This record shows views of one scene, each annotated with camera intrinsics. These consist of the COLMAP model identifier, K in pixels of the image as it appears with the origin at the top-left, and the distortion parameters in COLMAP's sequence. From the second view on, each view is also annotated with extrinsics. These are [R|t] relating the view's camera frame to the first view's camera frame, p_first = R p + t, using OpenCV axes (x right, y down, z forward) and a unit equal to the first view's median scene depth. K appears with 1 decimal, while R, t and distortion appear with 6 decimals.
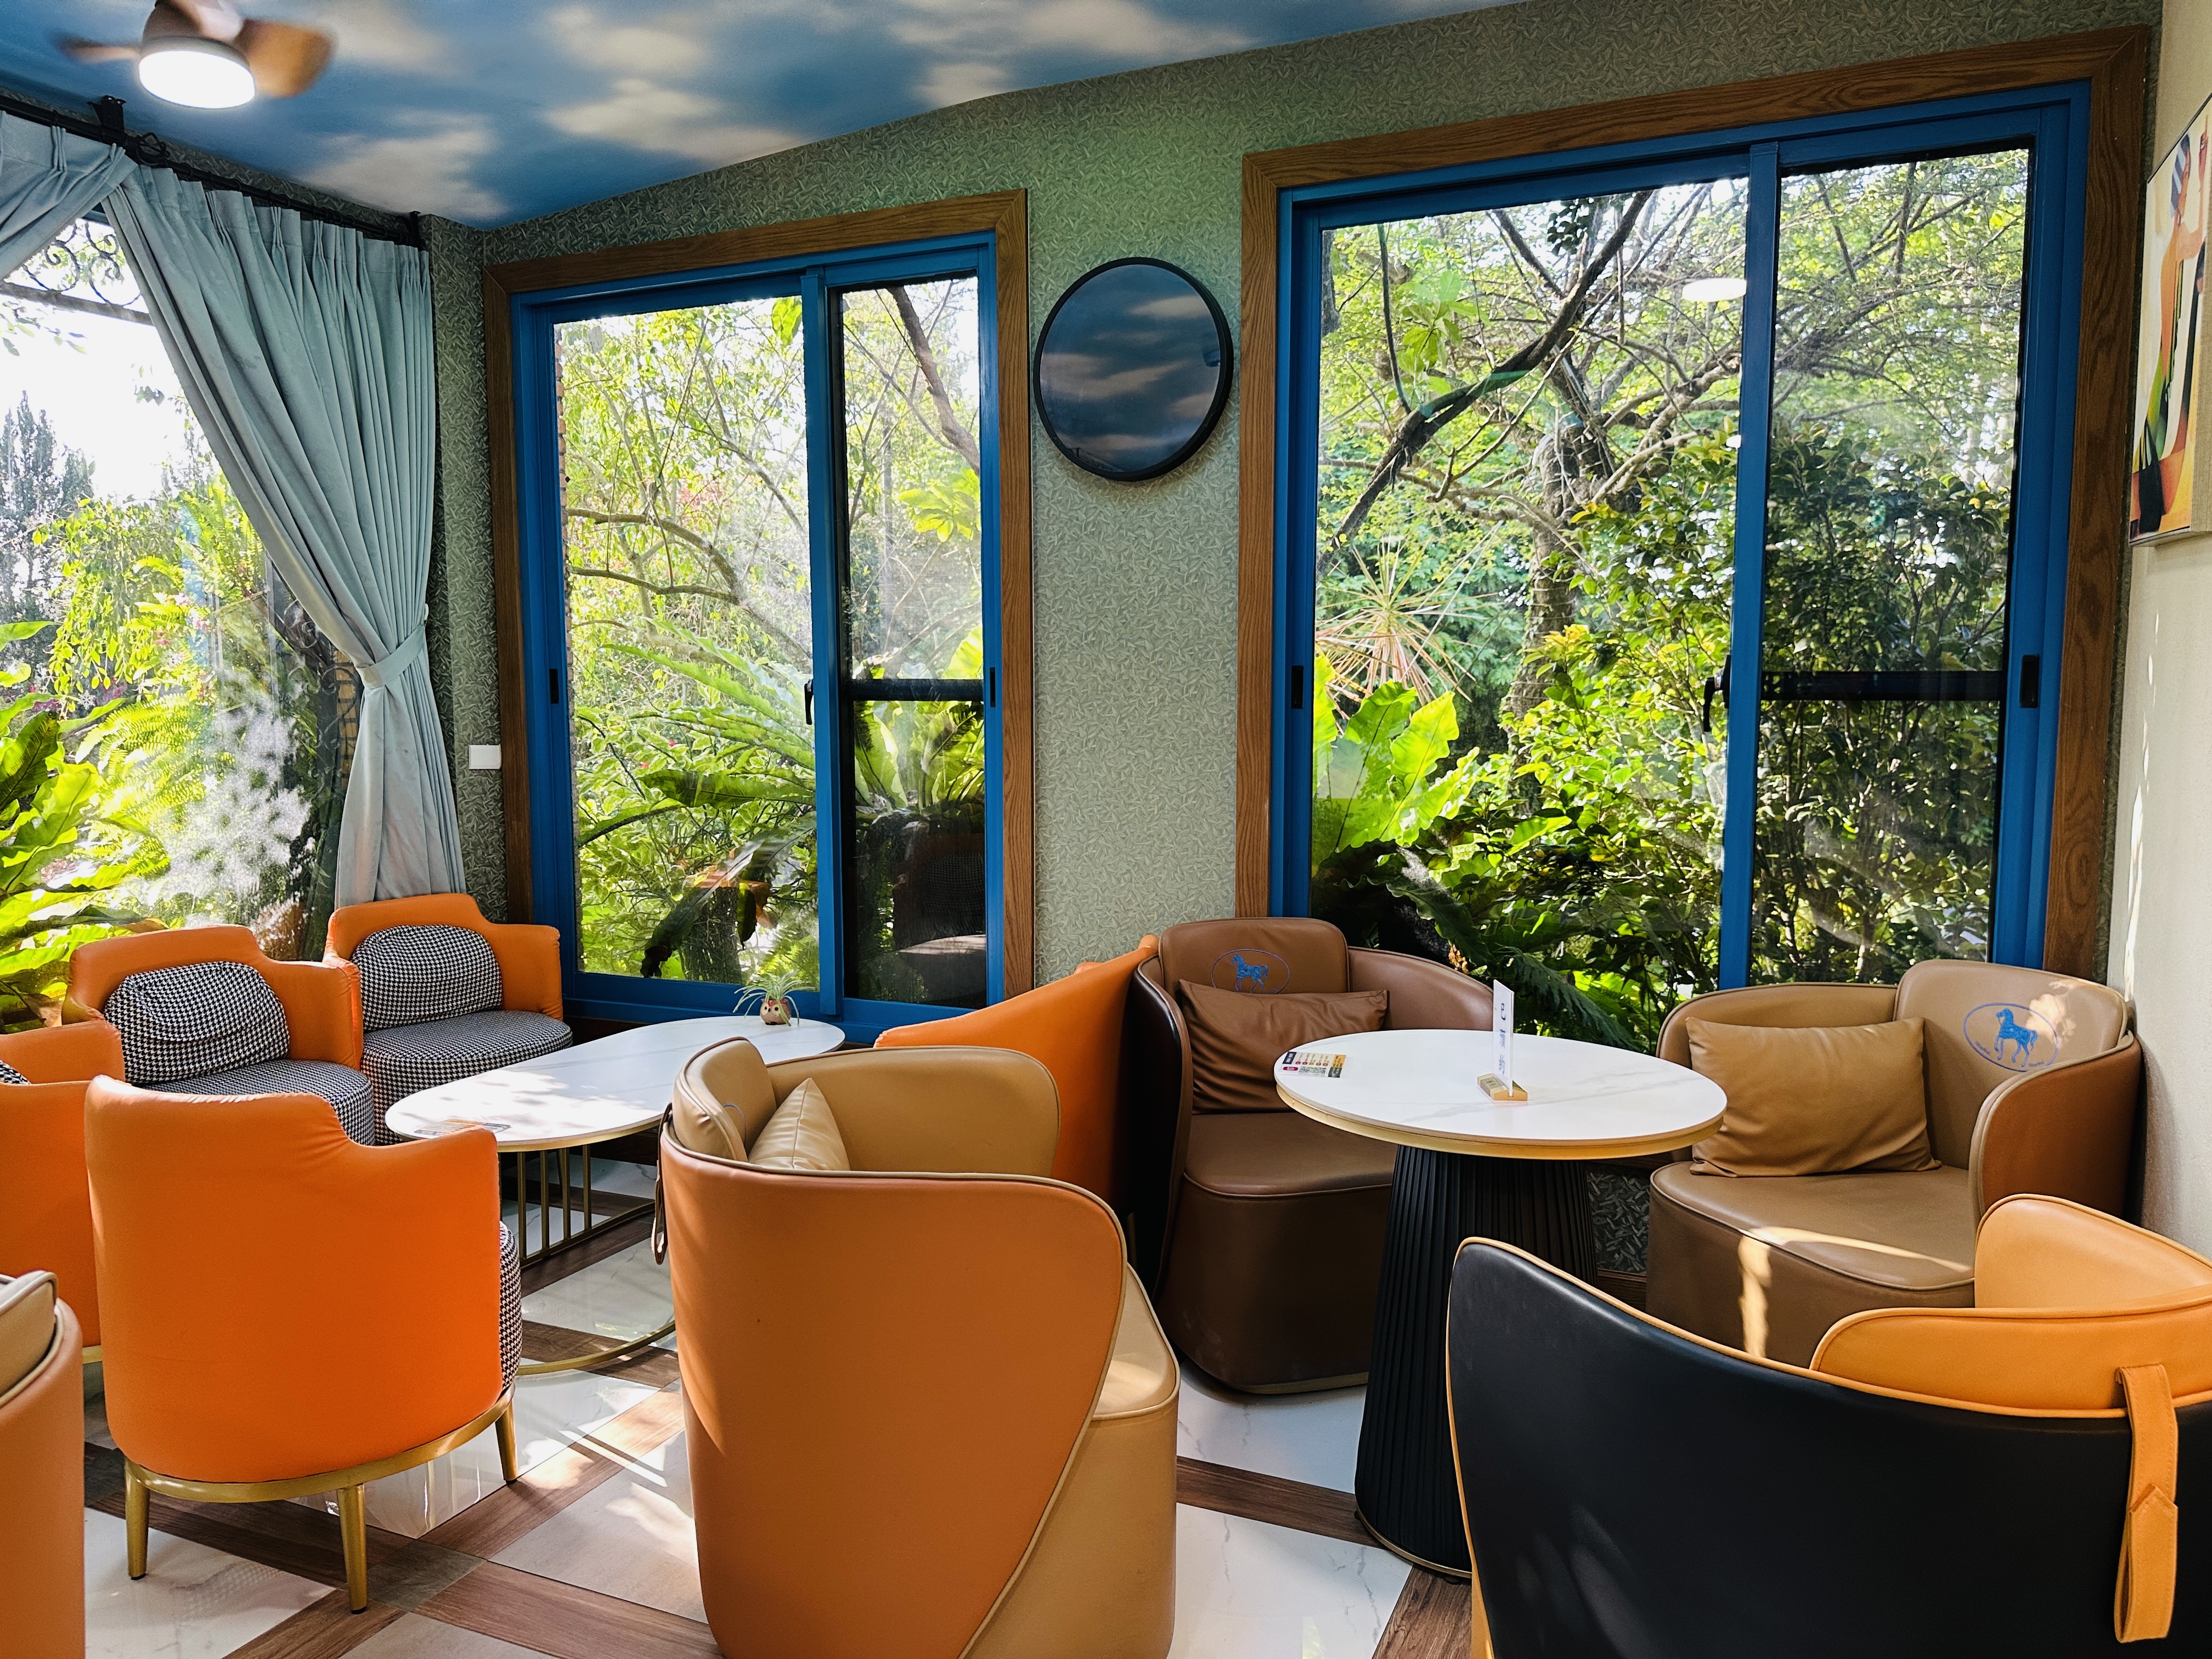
lens RADIAL K [[1552.7, 0, 1106.0], [0, 1552.7, 829.5], [0, 0, 1]] dist [-0.004147, -0.005998]
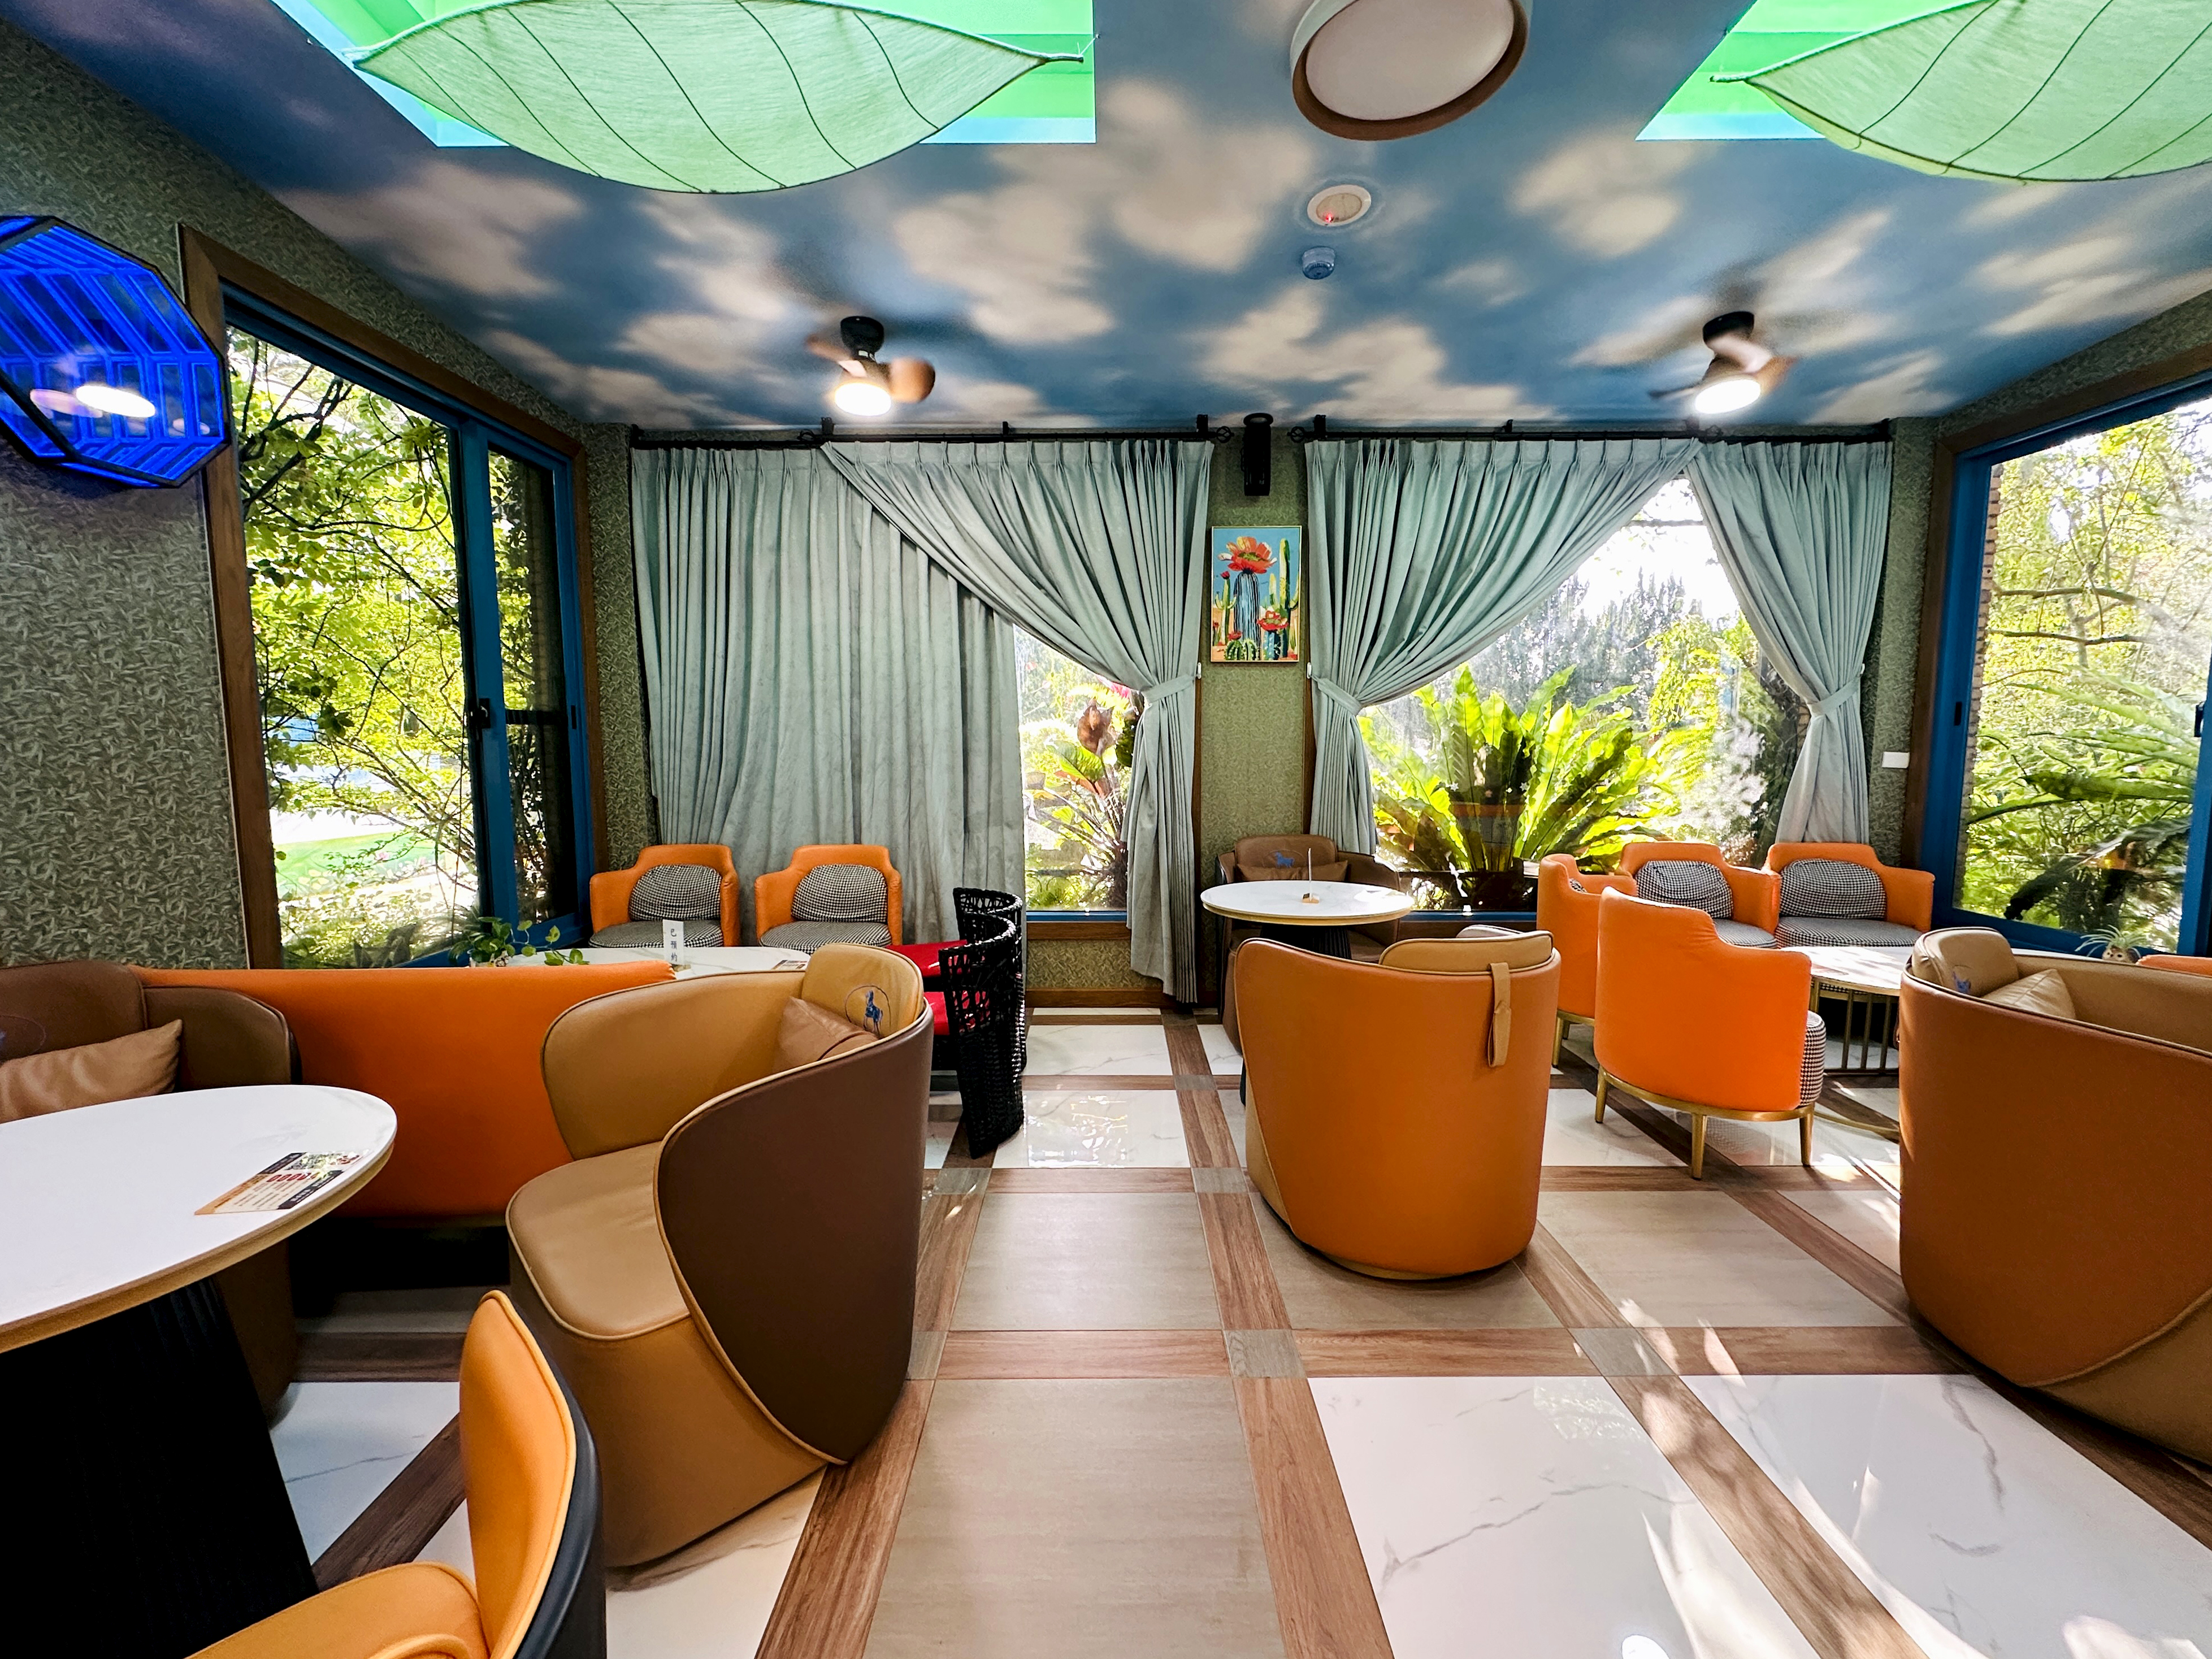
lens RADIAL K [[894.3, 0, 1106.0], [0, 894.3, 829.5], [0, 0, 1]] dist [0.000258, -0.000110]
pose [[0.395492, 0.098643, -0.913157, 0.127613], [-0.082827, 0.993996, 0.071503, 0.026810], [0.914727, 0.047355, 0.401287, -0.096549]]
